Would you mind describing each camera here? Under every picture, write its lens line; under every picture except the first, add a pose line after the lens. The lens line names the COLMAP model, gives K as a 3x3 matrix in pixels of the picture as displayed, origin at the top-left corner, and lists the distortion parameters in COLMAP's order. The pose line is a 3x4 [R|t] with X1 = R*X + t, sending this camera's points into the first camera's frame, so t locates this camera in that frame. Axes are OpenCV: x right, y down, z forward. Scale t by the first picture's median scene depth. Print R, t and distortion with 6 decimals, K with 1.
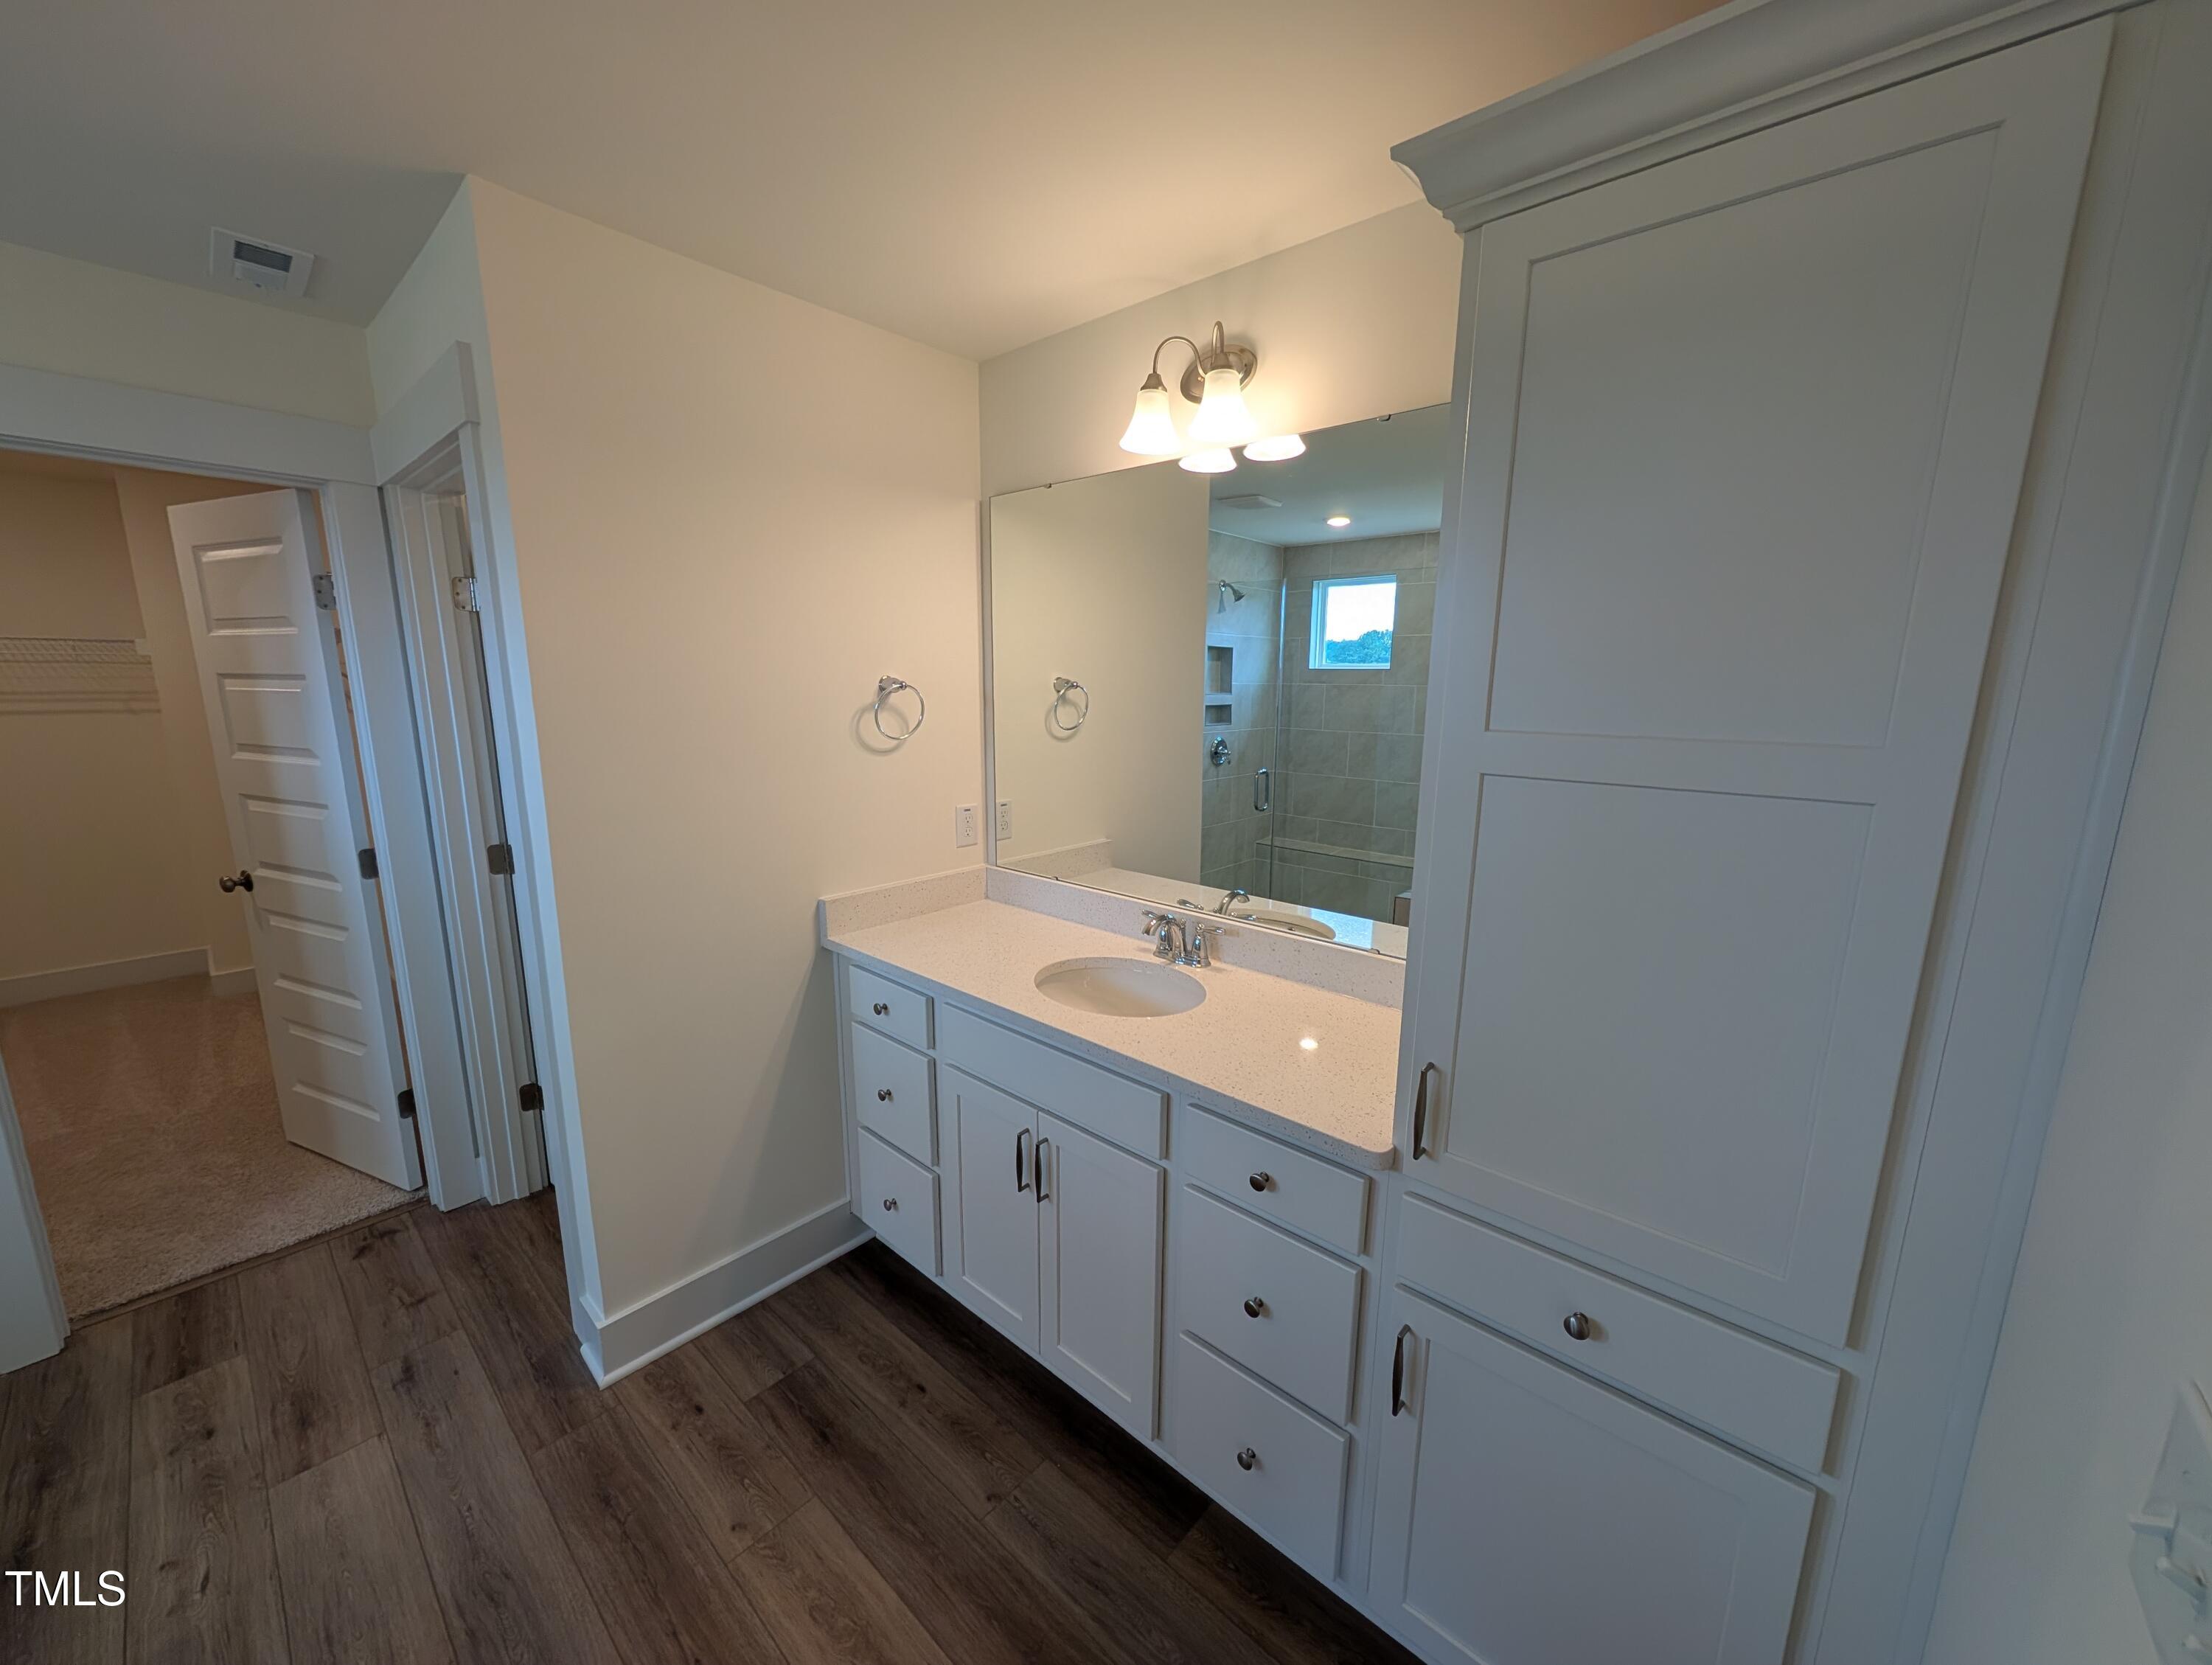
lens RADIAL K [[834.8, 0, 1107.2], [0, 834.8, 854.1], [0, 0, 1]] dist [0.000718, -0.000265]
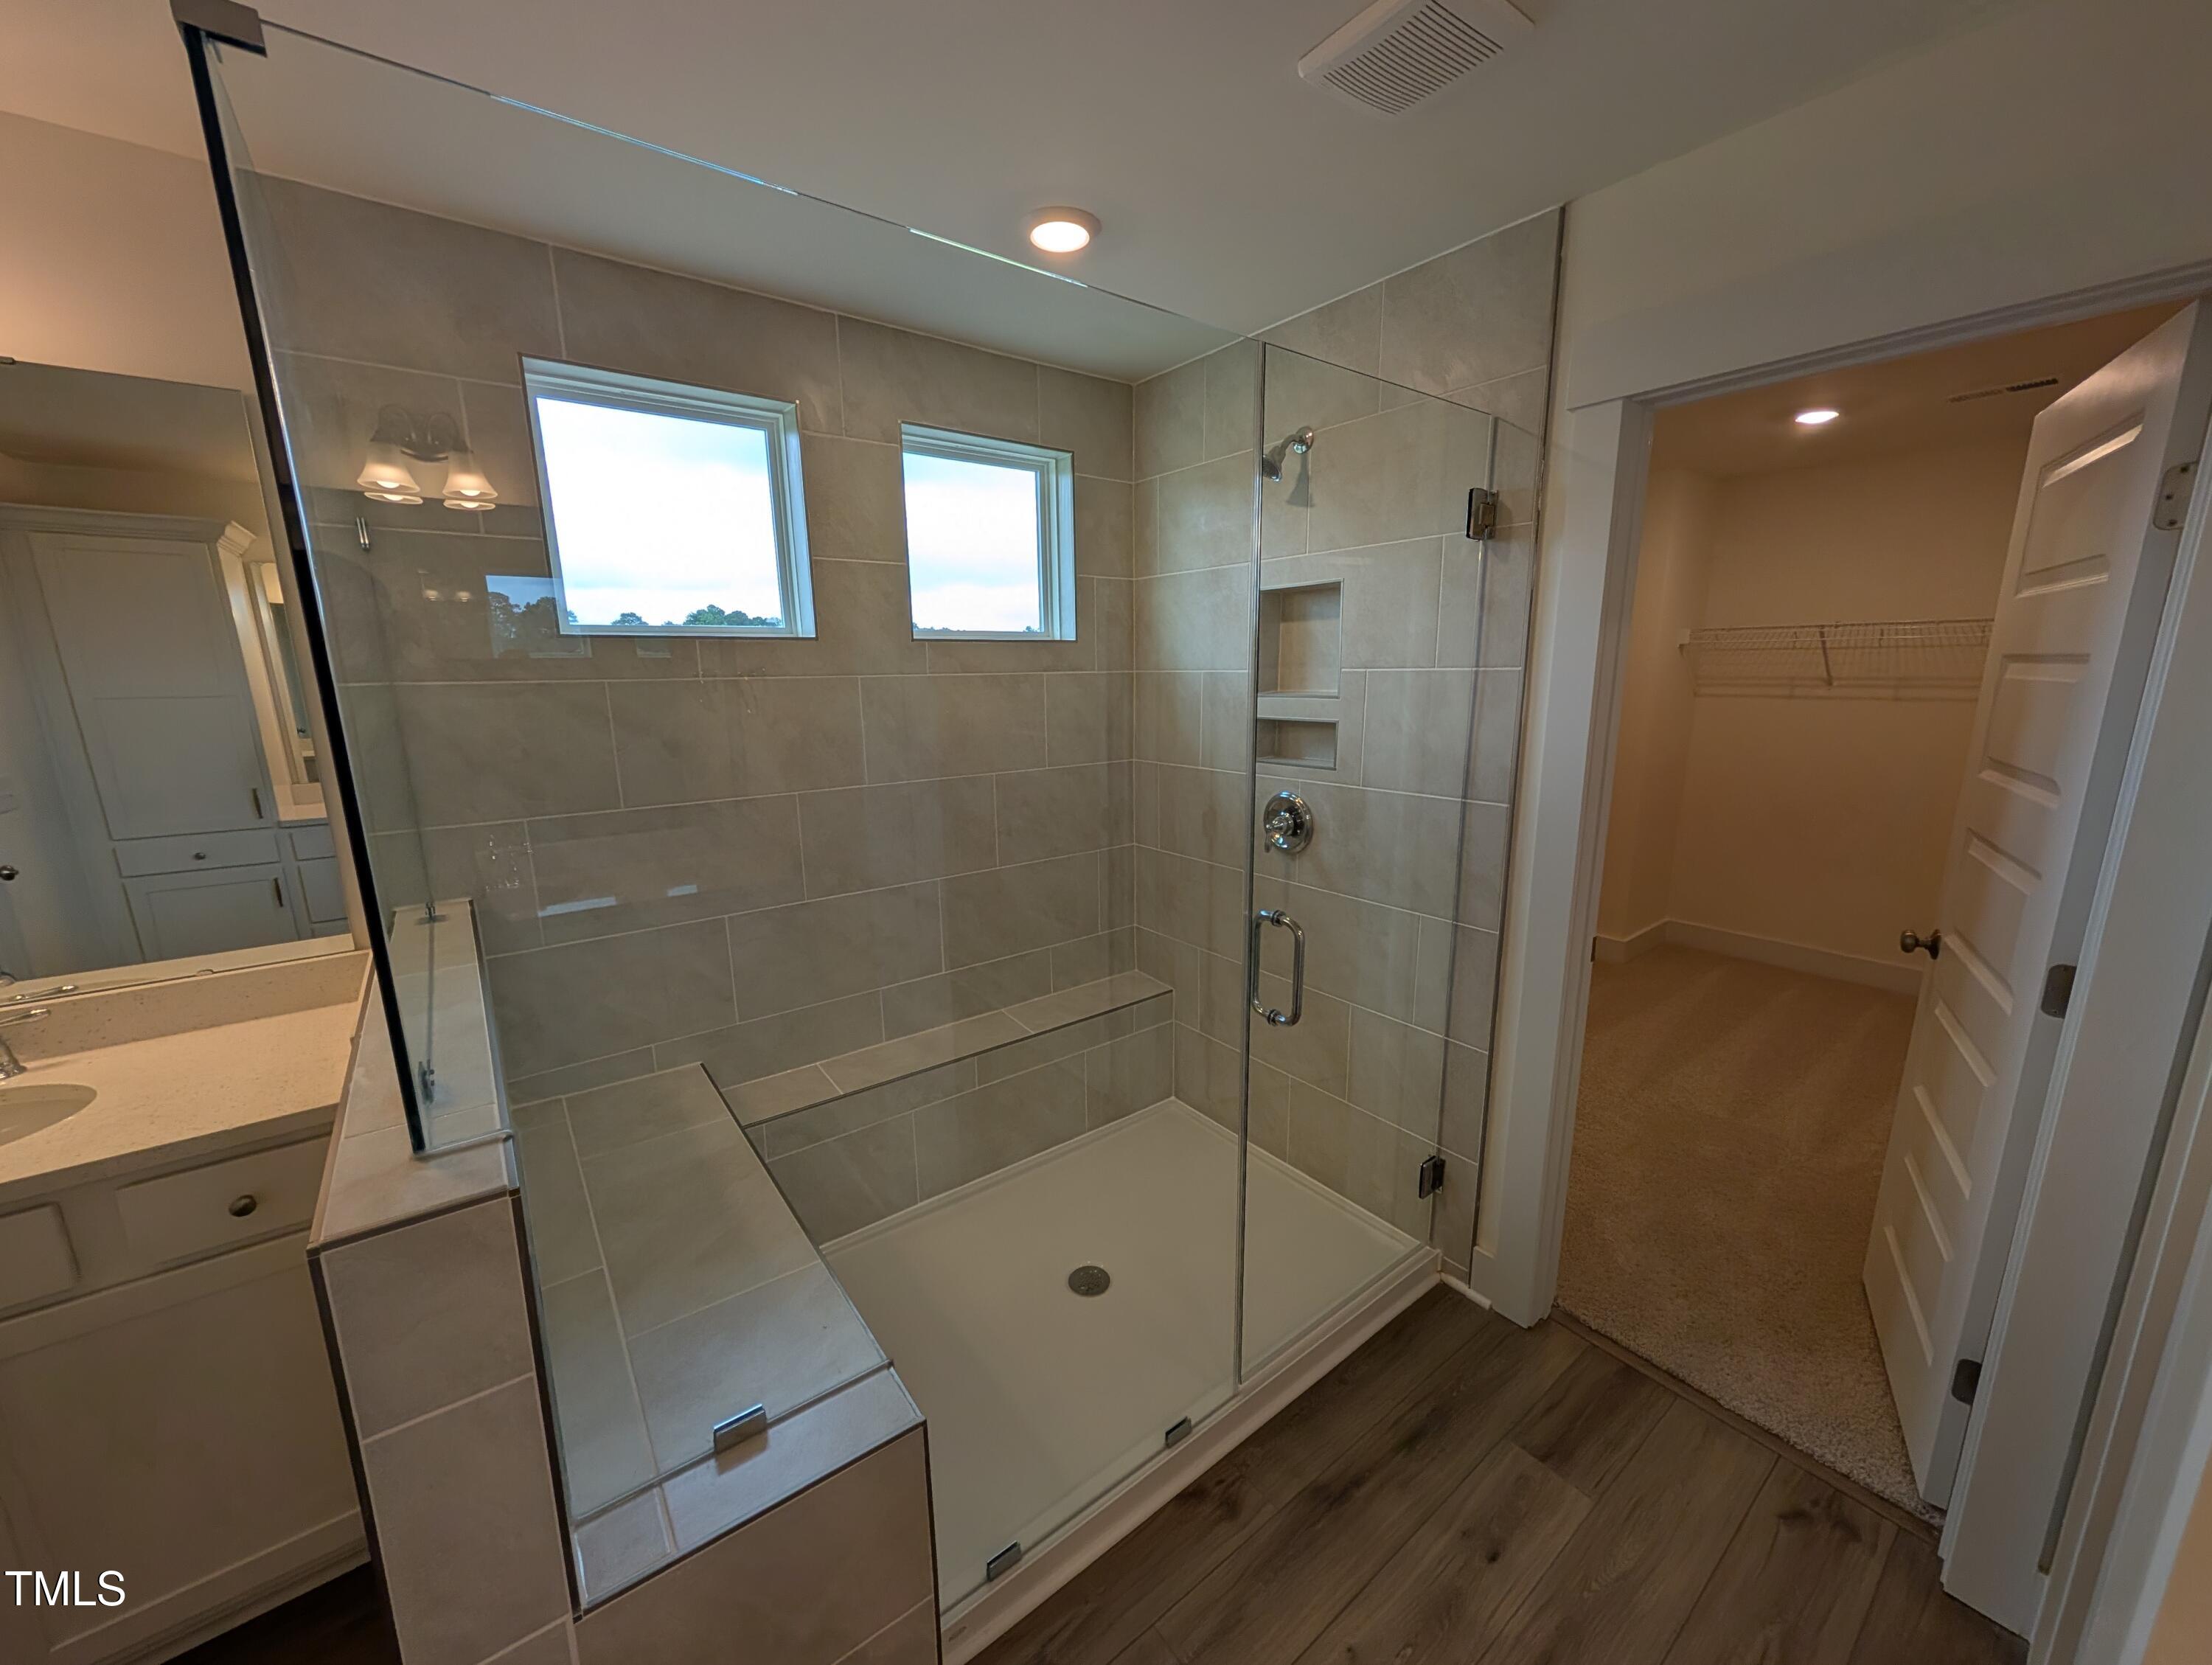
lens RADIAL K [[834.8, 0, 1101.7], [0, 834.8, 841.6], [0, 0, 1]] dist [0.000718, -0.000265]
pose [[-0.196469, 0.189493, -0.962025, -0.237799], [-0.183654, 0.956671, 0.225945, -0.091696], [0.963157, 0.221071, -0.153155, 0.441857]]
